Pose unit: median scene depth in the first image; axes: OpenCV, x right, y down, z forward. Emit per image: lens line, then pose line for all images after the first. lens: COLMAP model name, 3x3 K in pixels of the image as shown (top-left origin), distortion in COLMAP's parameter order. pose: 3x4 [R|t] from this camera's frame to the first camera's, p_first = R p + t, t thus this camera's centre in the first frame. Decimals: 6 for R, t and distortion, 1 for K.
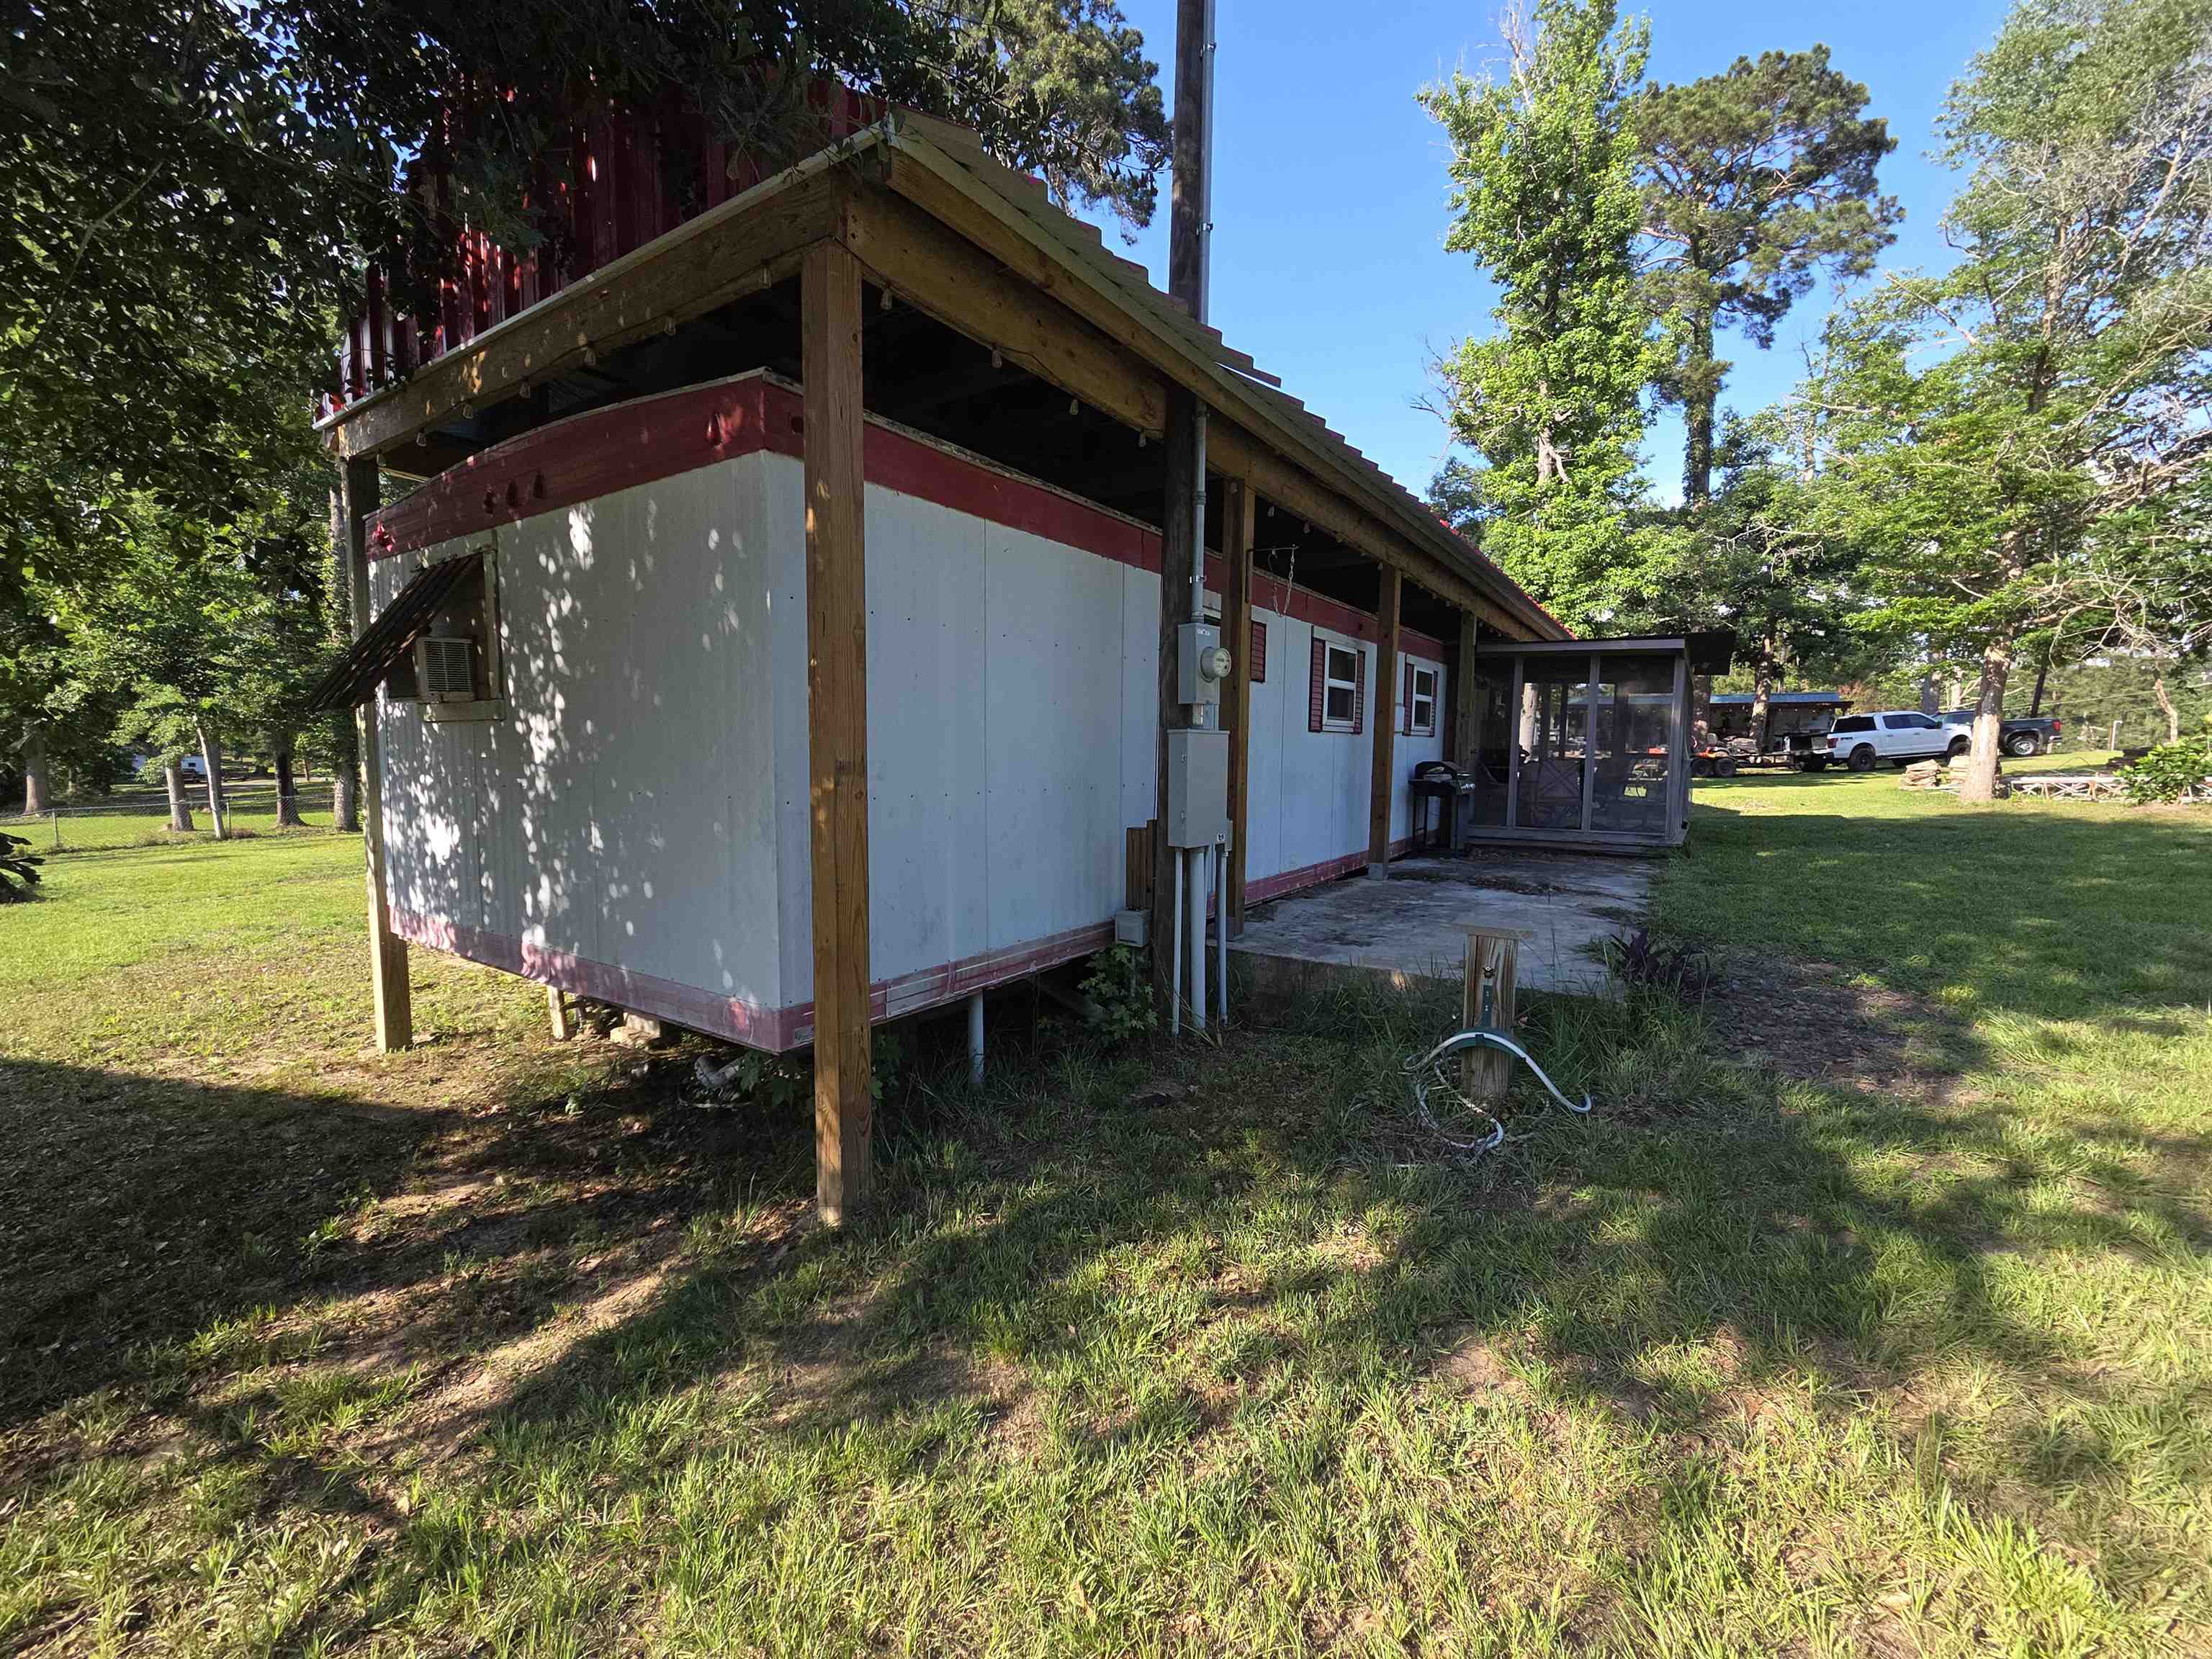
lens RADIAL K [[903.5, 0, 1084.6], [0, 903.5, 832.3], [0, 0, 1]] dist [0.003442, -0.000449]
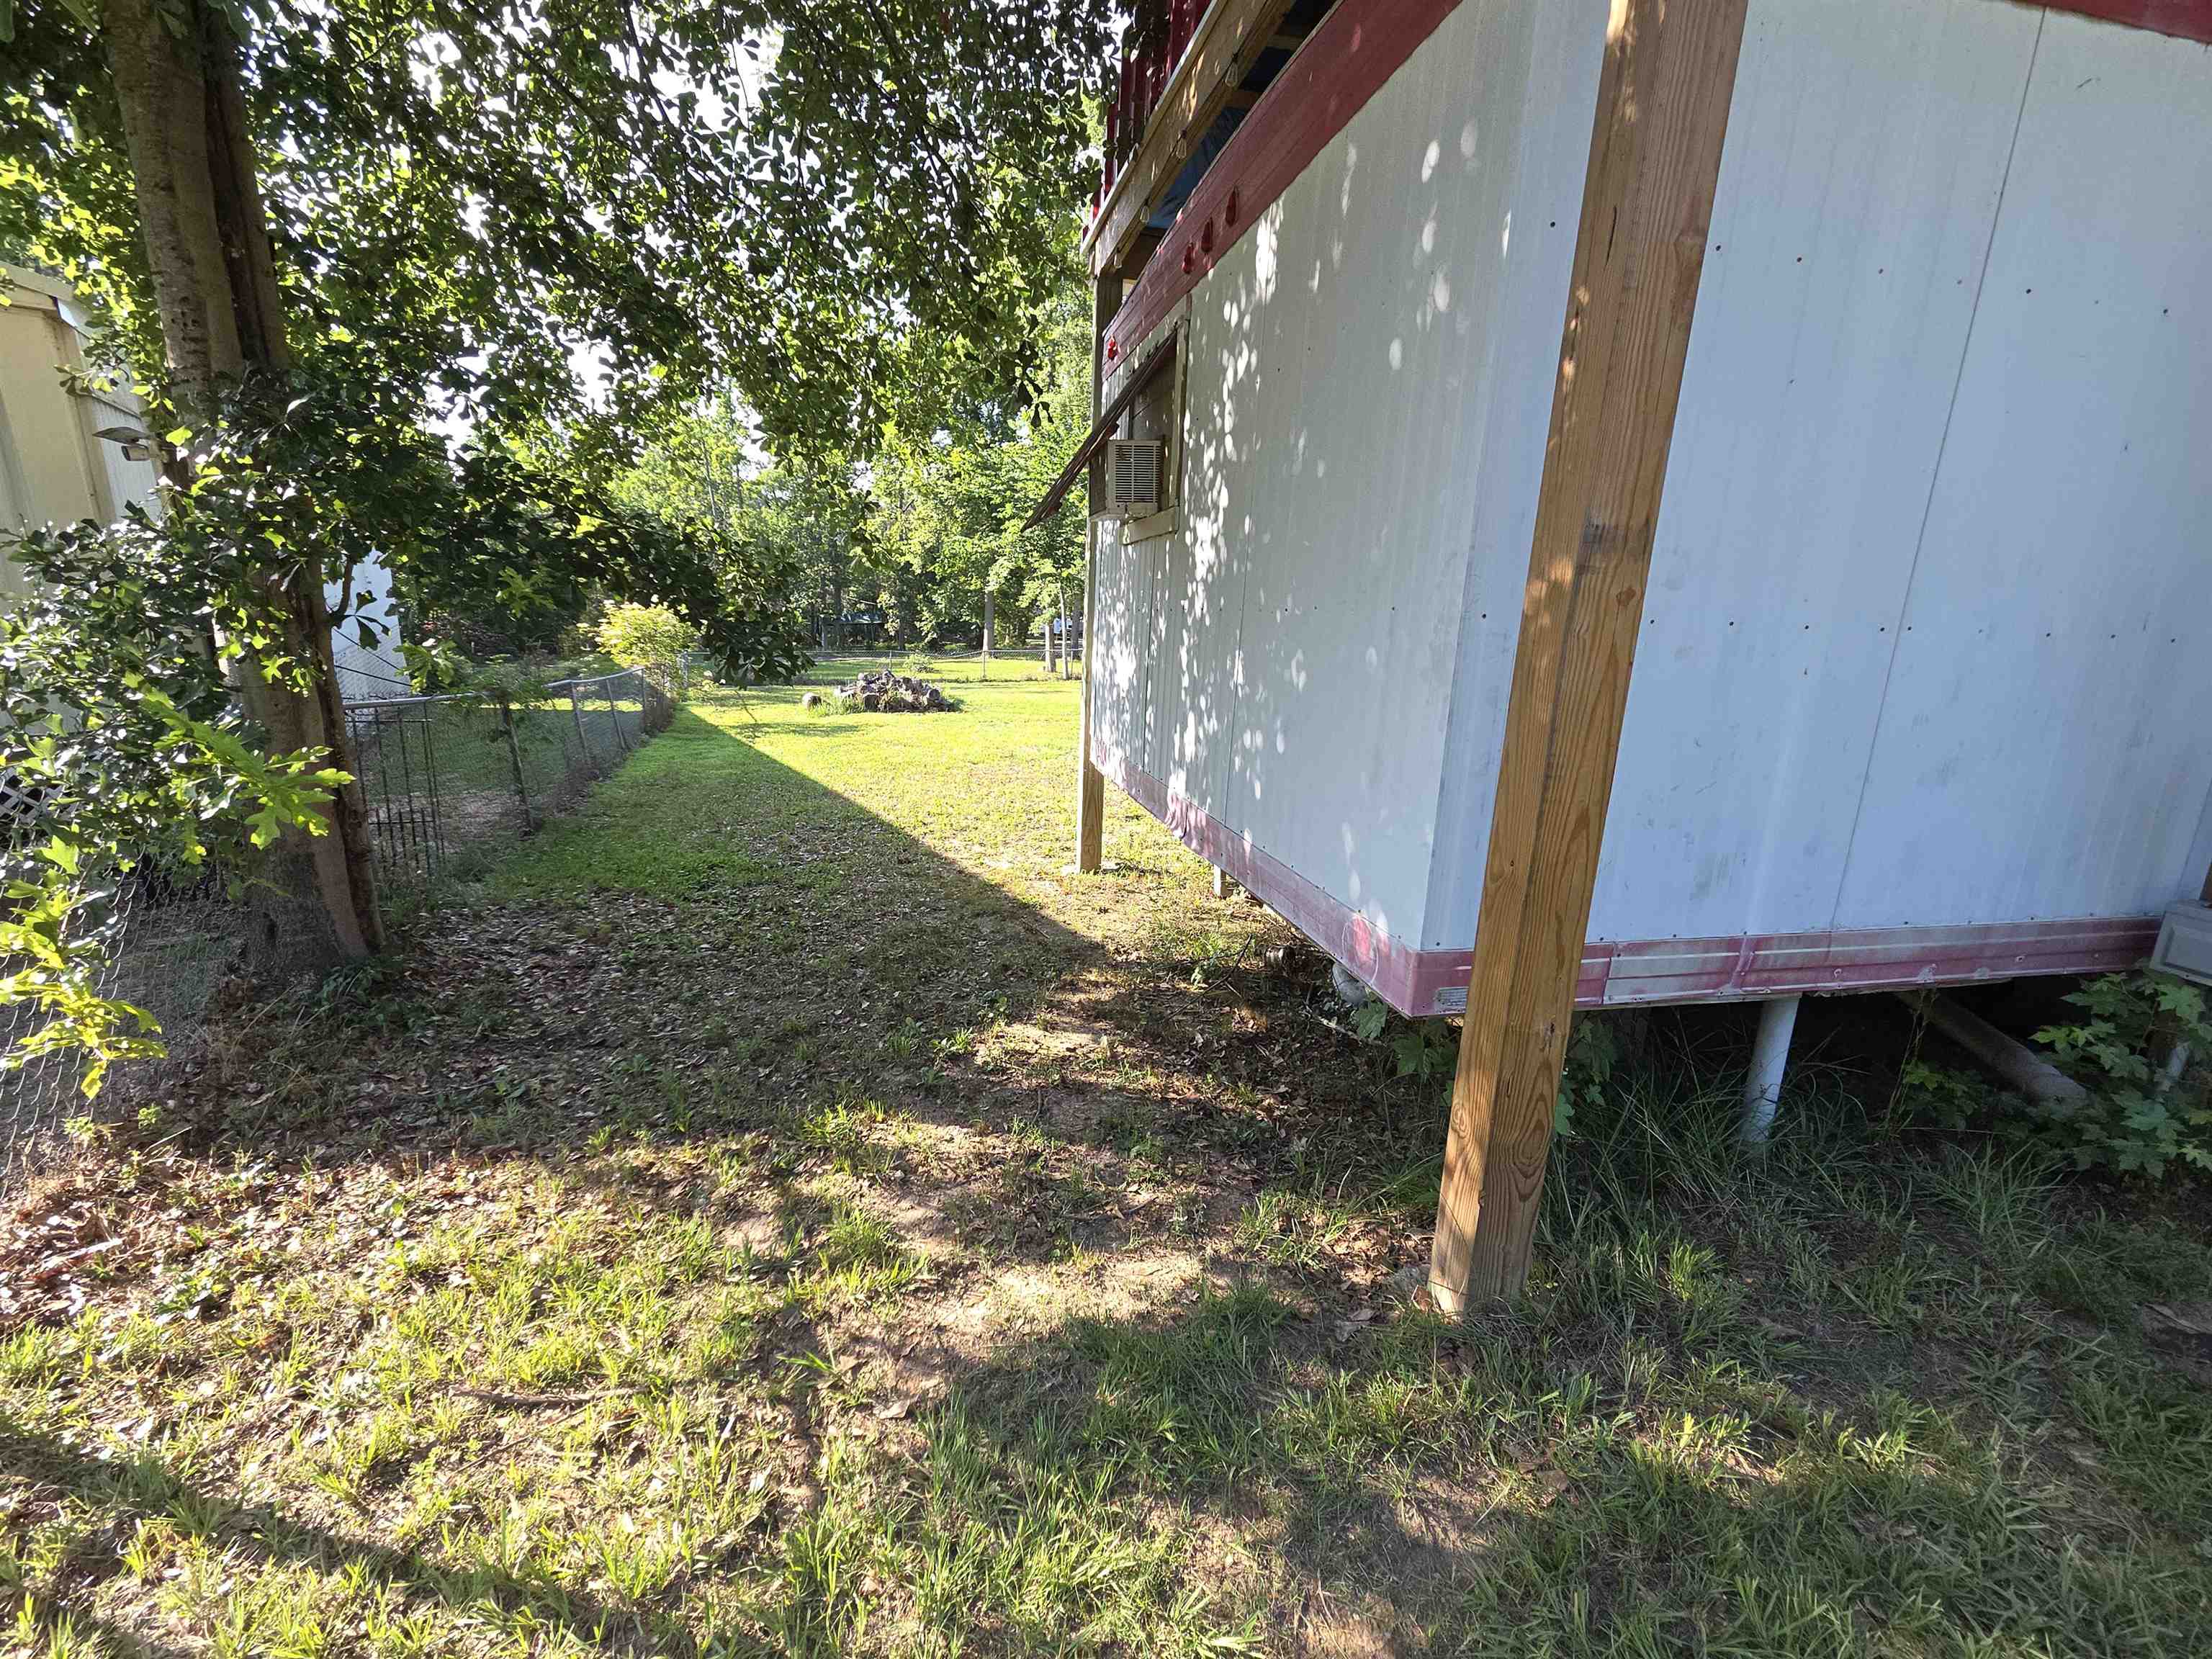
lens RADIAL K [[903.5, 0, 1084.6], [0, 903.5, 832.3], [0, 0, 1]] dist [0.003442, -0.000449]
pose [[0.721168, 0.177482, -0.669639, -0.084492], [-0.087037, 0.982179, 0.166583, 0.025831], [0.687270, -0.061851, 0.723764, 0.335046]]
